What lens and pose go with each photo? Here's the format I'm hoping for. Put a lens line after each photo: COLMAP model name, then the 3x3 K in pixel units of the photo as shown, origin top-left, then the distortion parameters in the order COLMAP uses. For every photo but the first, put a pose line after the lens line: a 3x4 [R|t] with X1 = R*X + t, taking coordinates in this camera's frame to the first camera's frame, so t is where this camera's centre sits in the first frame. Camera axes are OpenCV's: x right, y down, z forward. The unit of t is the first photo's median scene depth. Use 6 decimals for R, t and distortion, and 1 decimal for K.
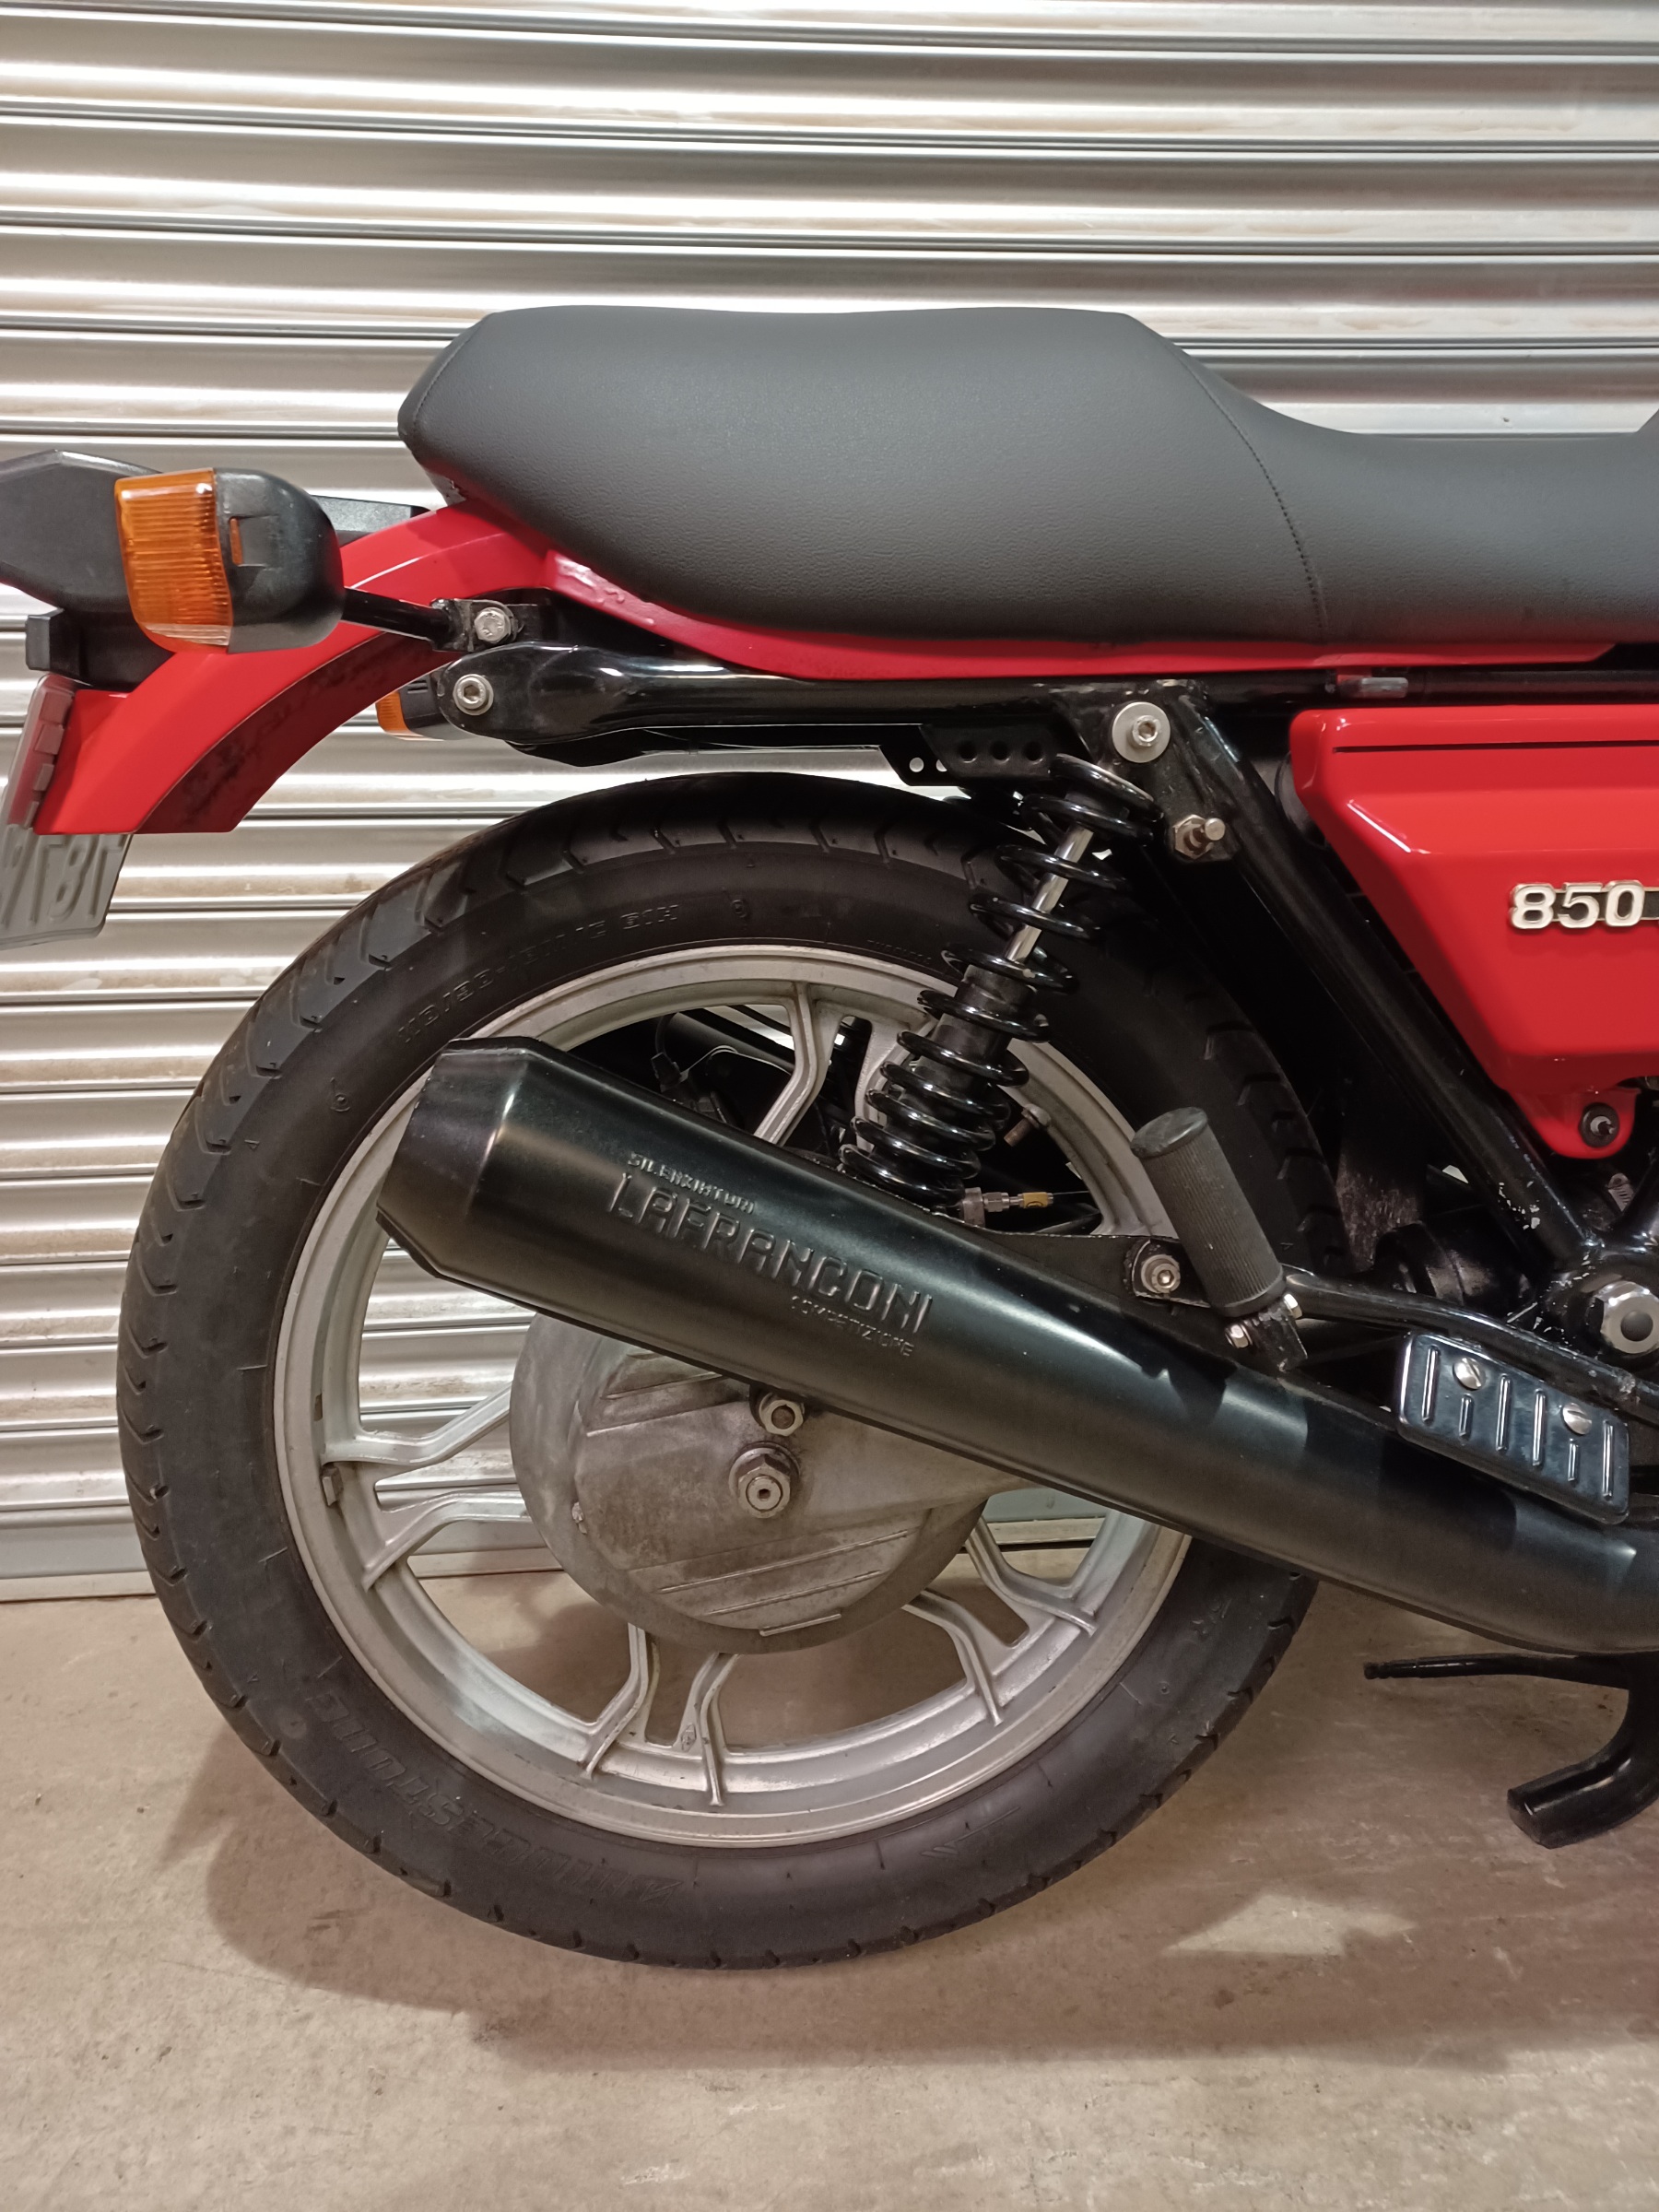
lens RADIAL K [[1612.5, 0, 825.7], [0, 1612.5, 1112.8], [0, 0, 1]] dist [0.023655, 0.003828]
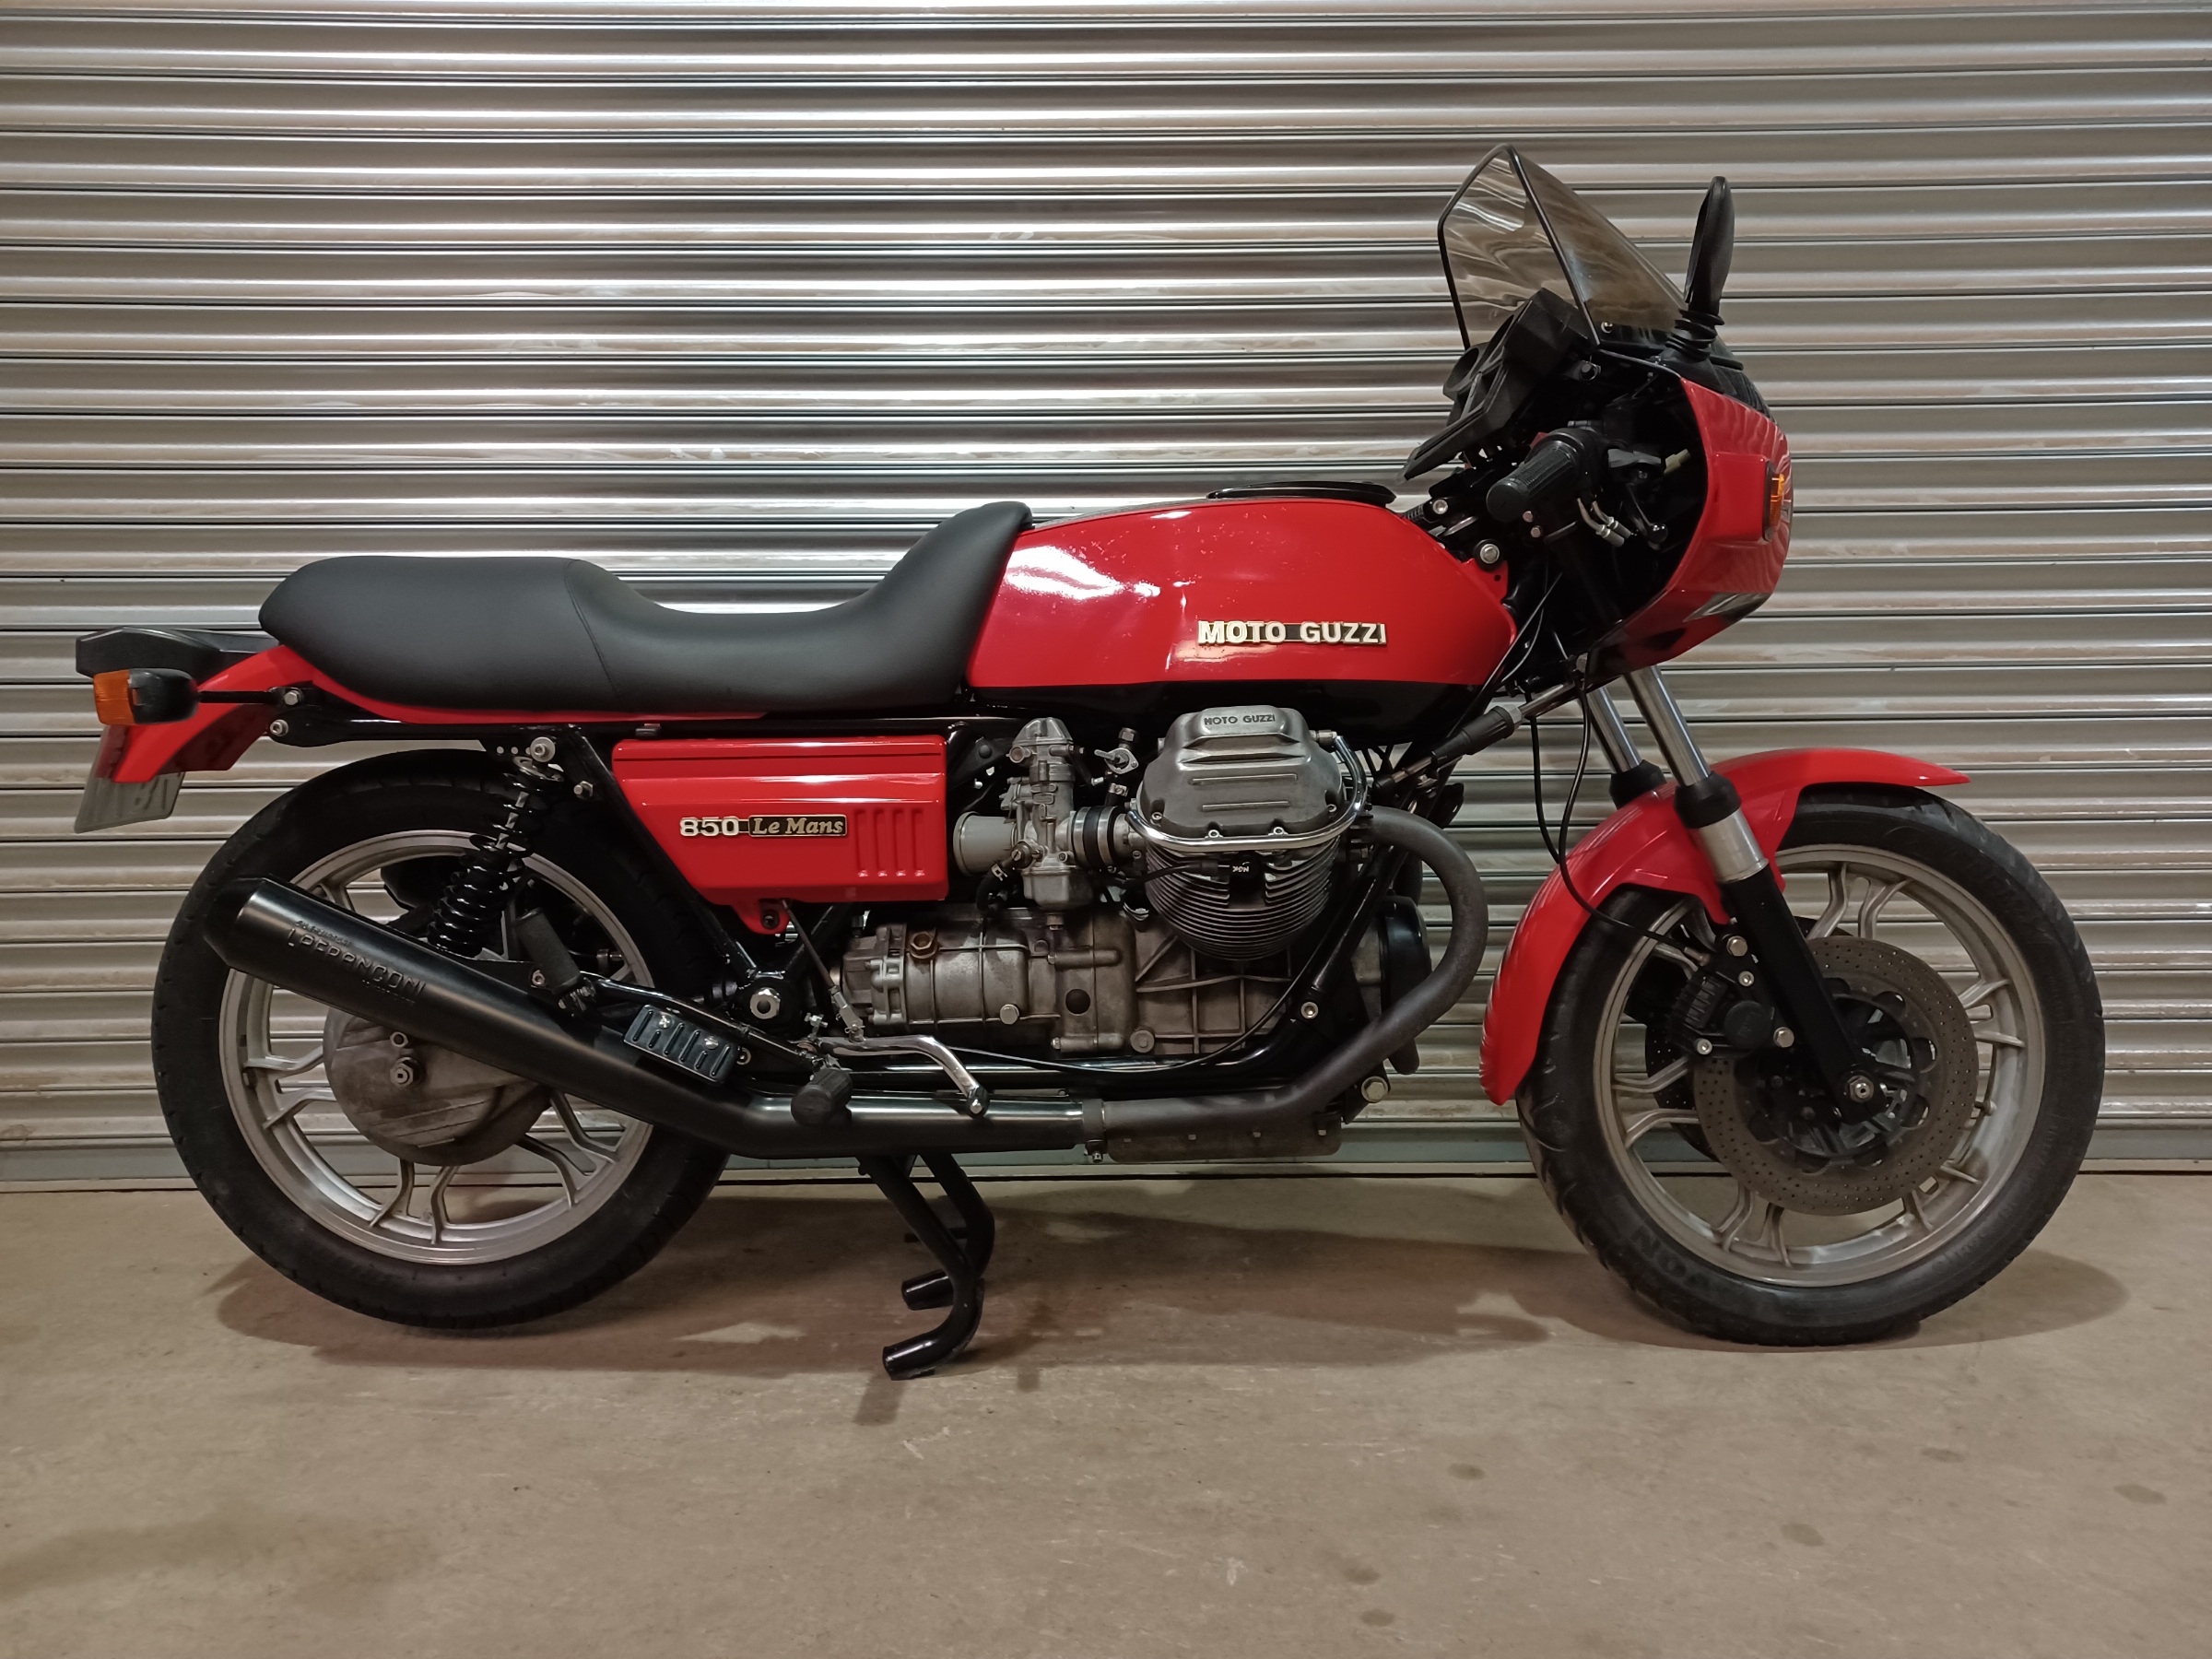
lens RADIAL K [[1612.5, 0, 1118.4], [0, 1612.5, 829.9], [0, 0, 1]] dist [0.023655, 0.003828]
pose [[0.996292, 0.015760, -0.084583, 0.993574], [-0.020305, 0.998380, -0.053156, -0.007149], [0.083608, 0.054676, 0.994998, -1.032751]]
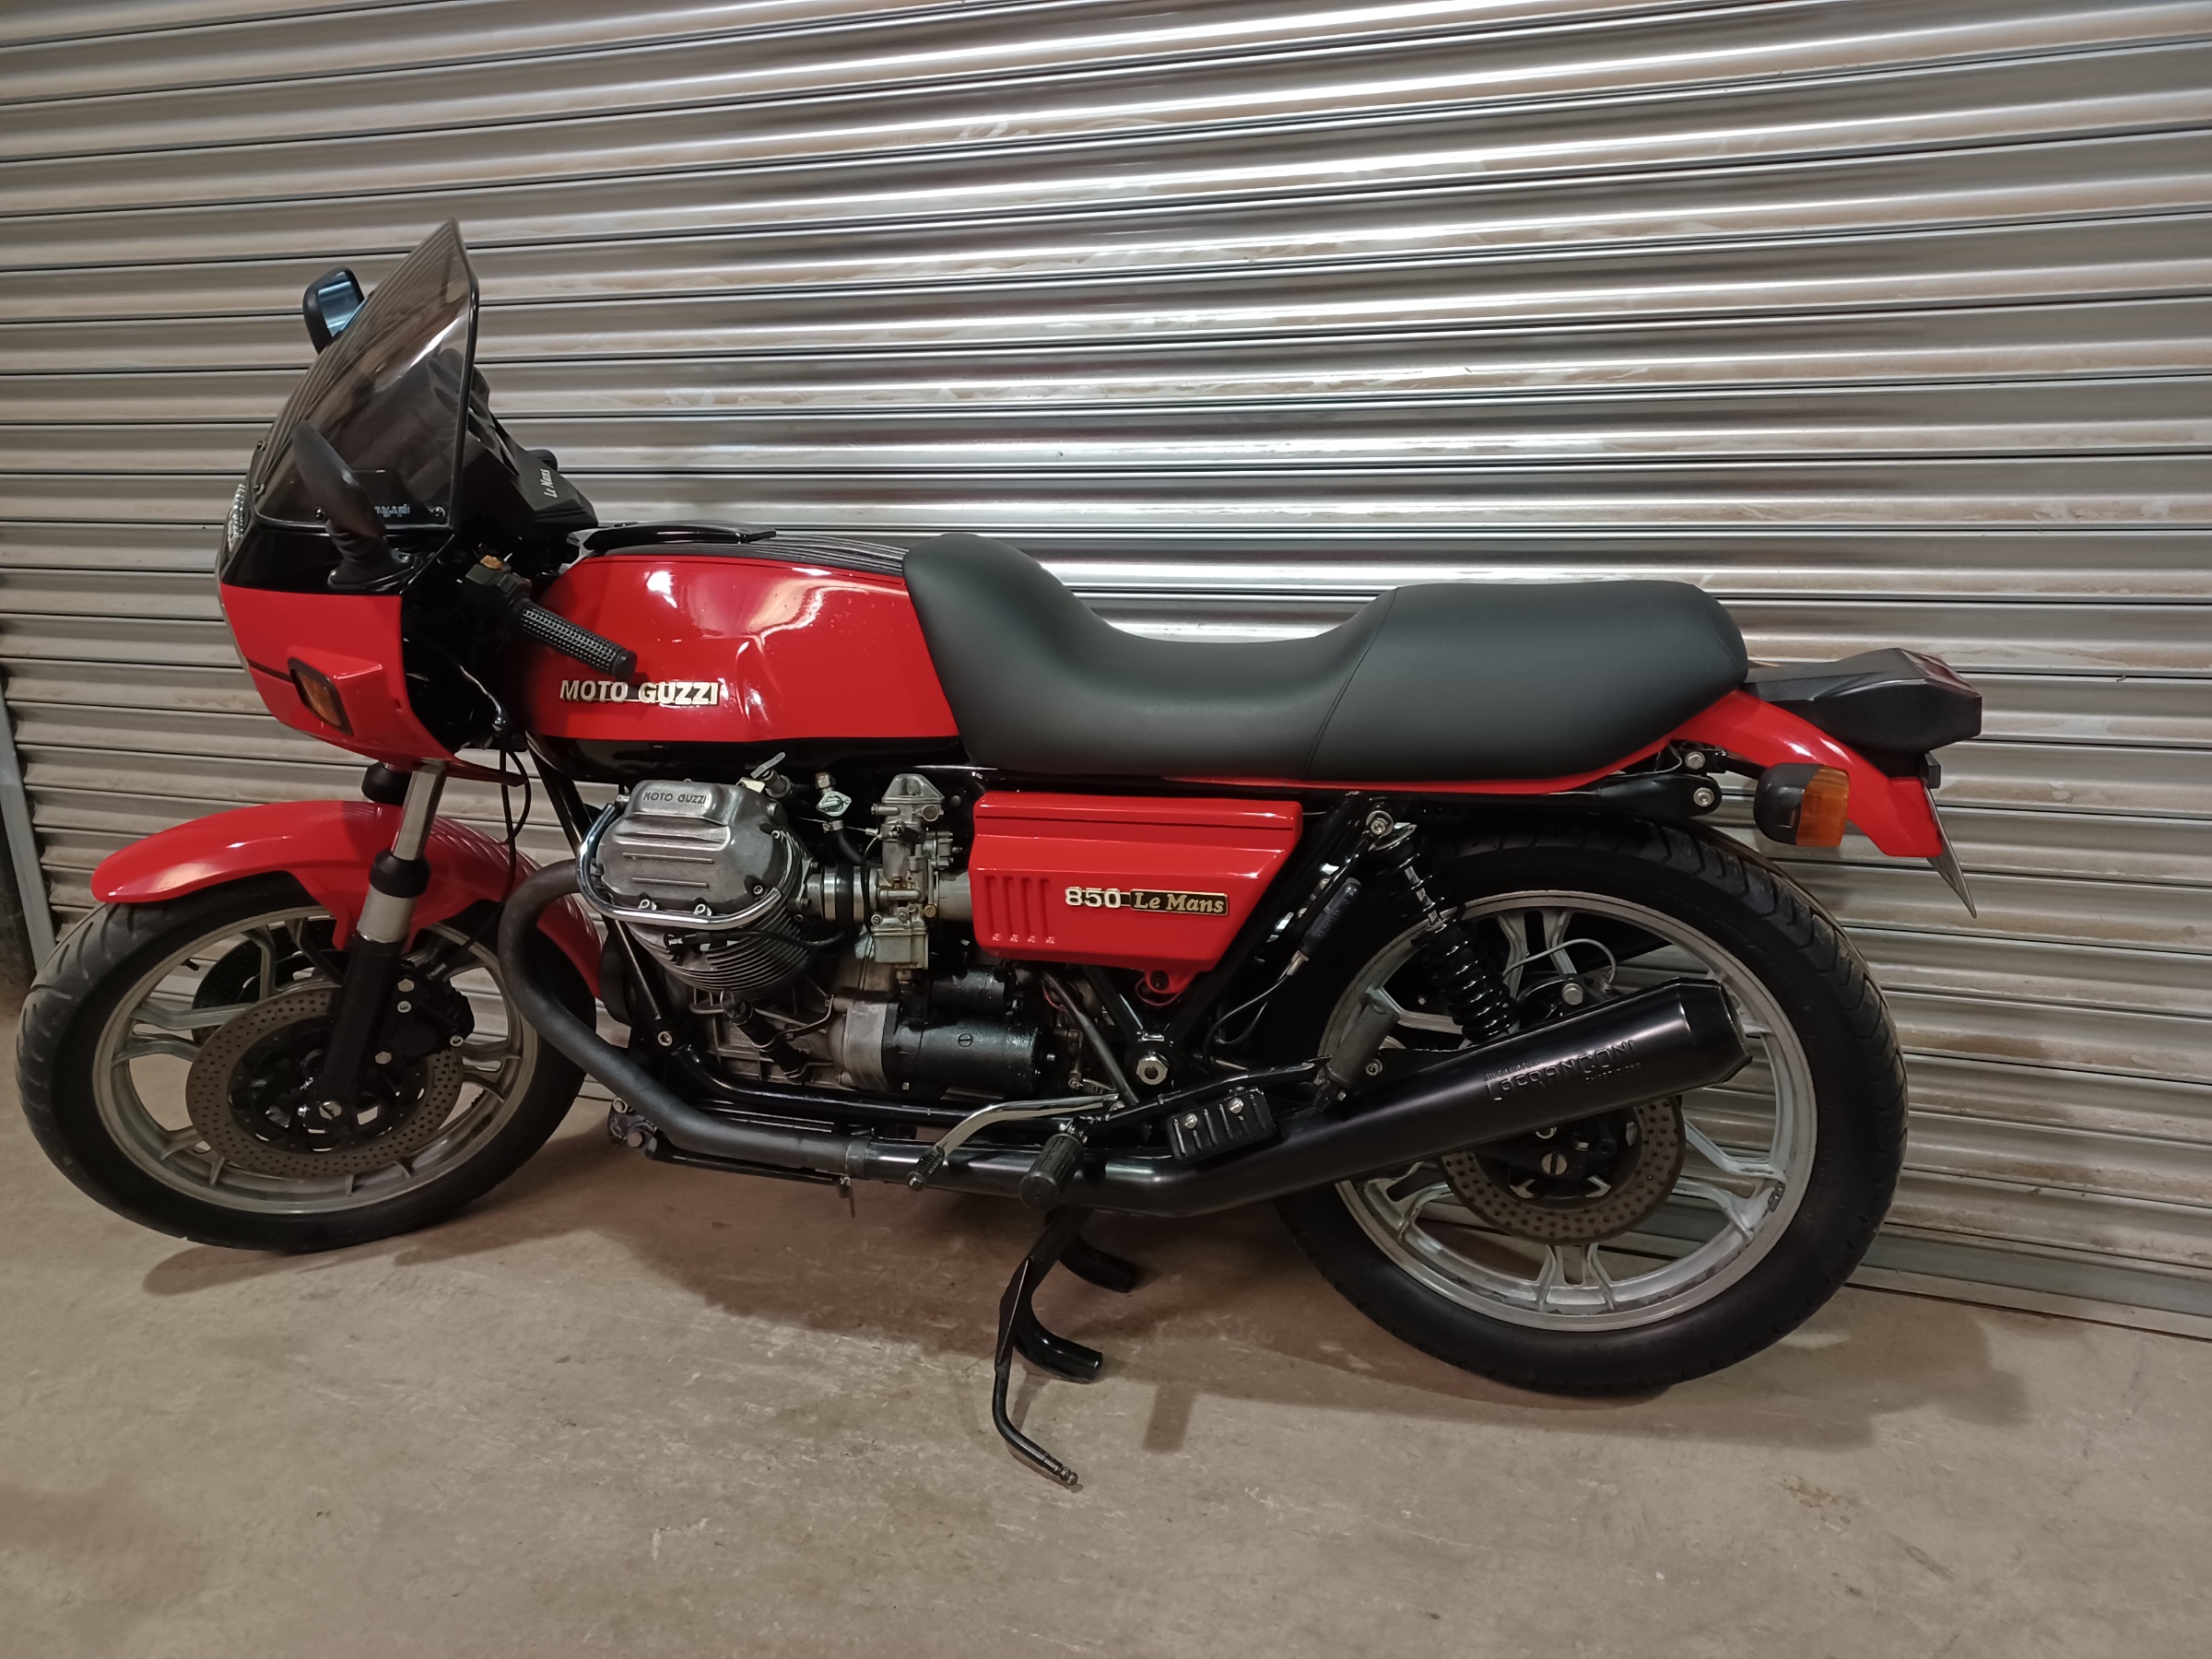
lens RADIAL K [[1612.5, 0, 1108.7], [0, 1612.5, 830.4], [0, 0, 1]] dist [0.023655, 0.003828]
pose [[0.905433, 0.104818, -0.411344, 1.771626], [-0.041922, 0.986377, 0.159069, -0.526080], [0.422414, -0.126782, 0.897493, -0.533392]]
